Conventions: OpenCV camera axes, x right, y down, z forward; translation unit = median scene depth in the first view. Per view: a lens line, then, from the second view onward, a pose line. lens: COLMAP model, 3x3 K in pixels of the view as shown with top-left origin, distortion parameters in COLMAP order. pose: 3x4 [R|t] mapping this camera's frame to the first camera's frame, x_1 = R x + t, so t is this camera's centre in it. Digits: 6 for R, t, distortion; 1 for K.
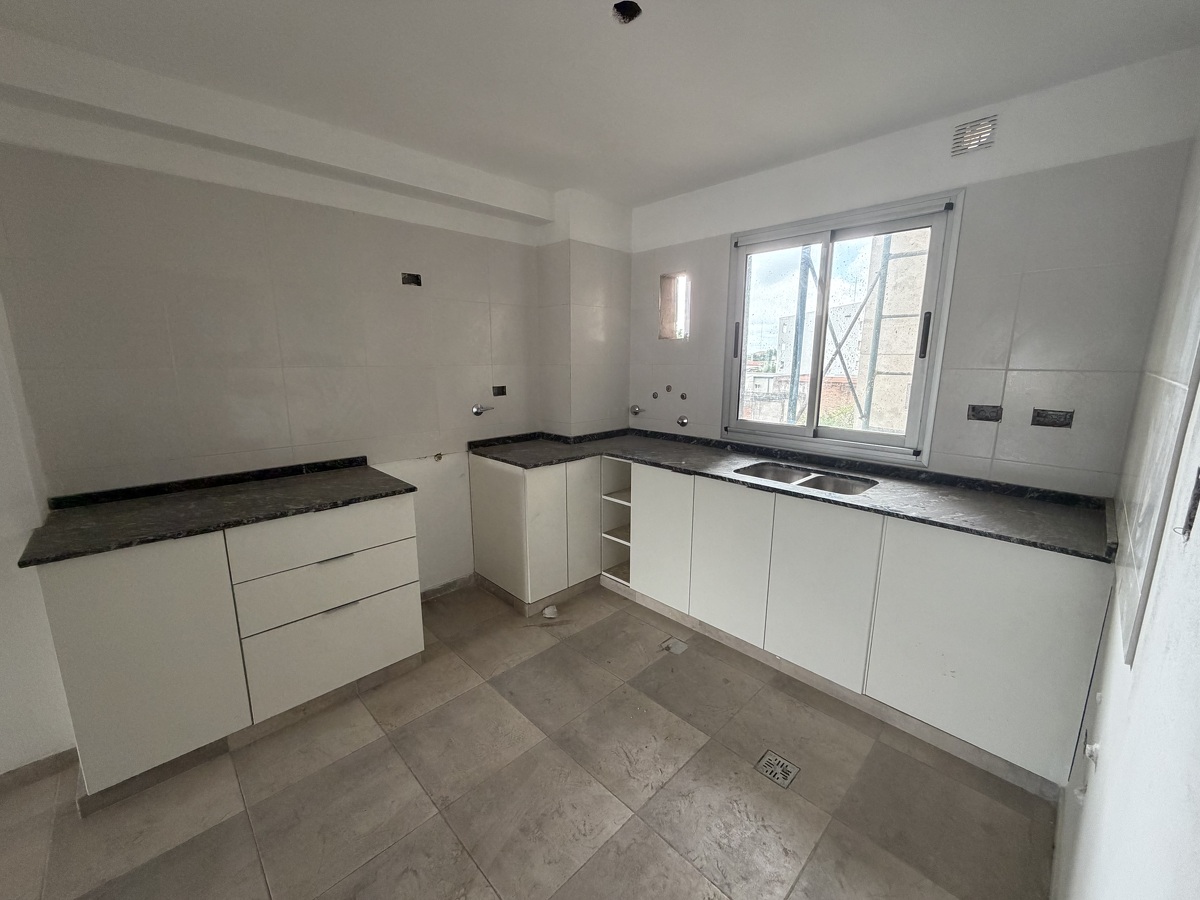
lens RADIAL K [[480.1, 0, 600.0], [0, 480.1, 450.0], [0, 0, 1]] dist [-0.001038, -0.000198]
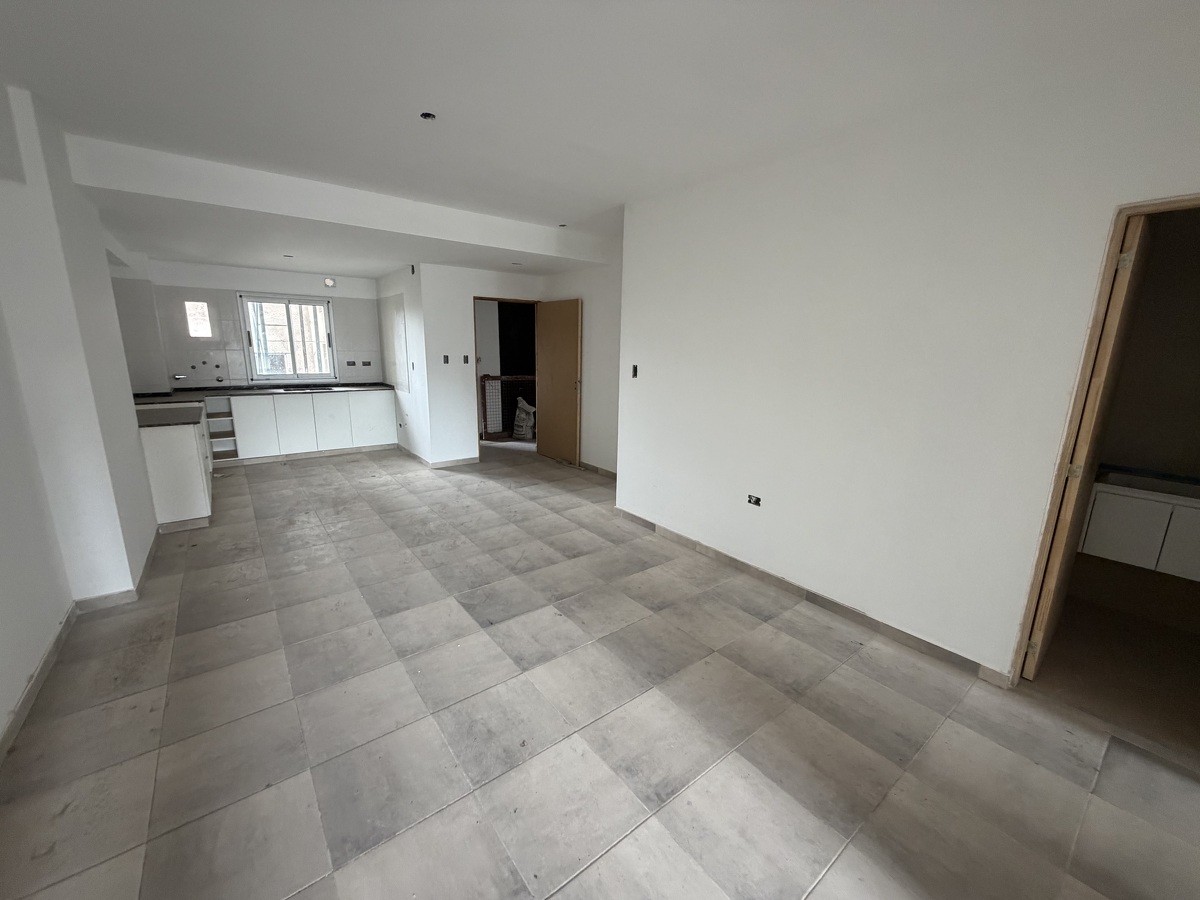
lens RADIAL K [[480.1, 0, 600.0], [0, 480.1, 450.0], [0, 0, 1]] dist [-0.001038, -0.000198]
pose [[0.110672, -0.213190, 0.970722, -2.640971], [0.168568, 0.966597, 0.193066, 0.168707], [-0.979457, 0.142265, 0.142912, -1.233068]]
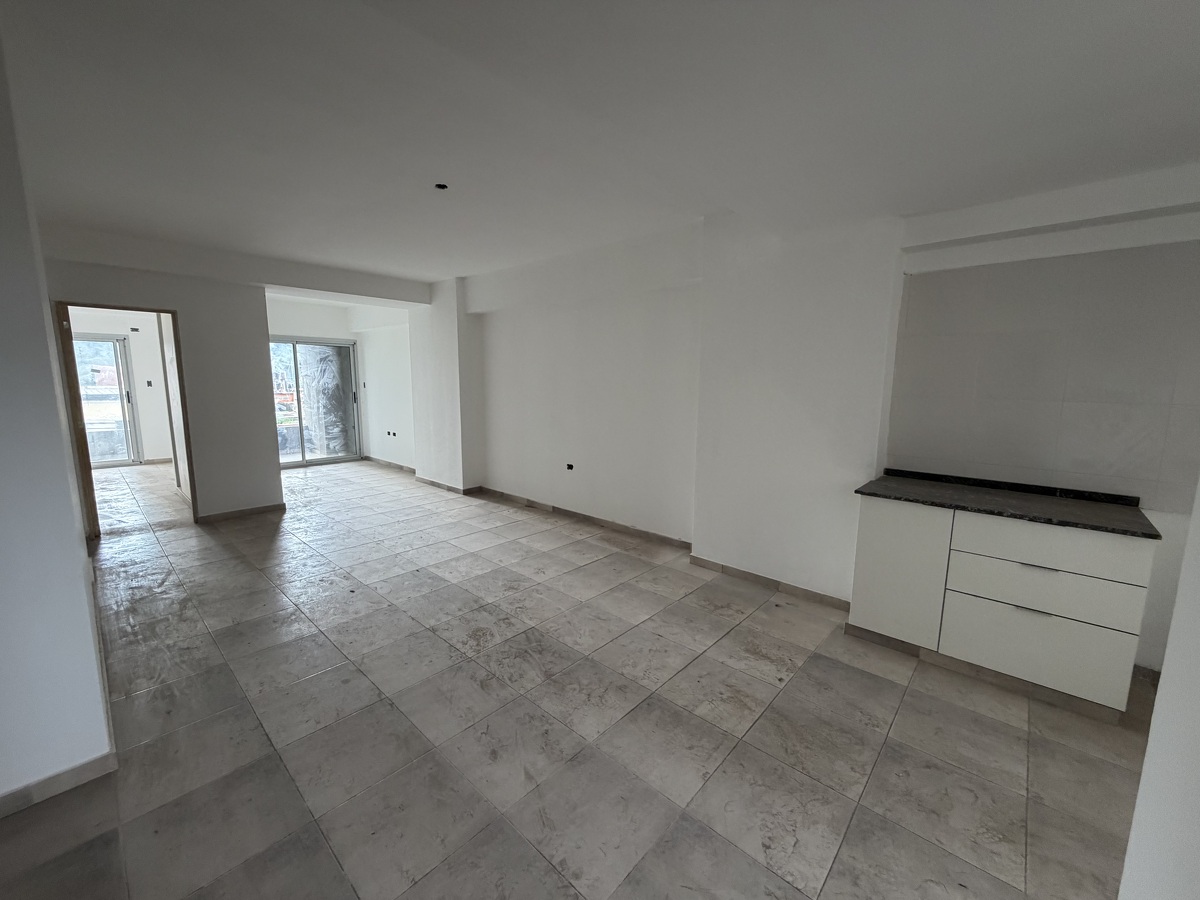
lens RADIAL K [[480.1, 0, 600.0], [0, 480.1, 450.0], [0, 0, 1]] dist [-0.001038, -0.000198]
pose [[0.062661, 0.143992, -0.987593, 0.480262], [-0.196118, 0.972021, 0.129278, 0.010672], [0.978576, 0.185585, 0.089147, -0.185889]]
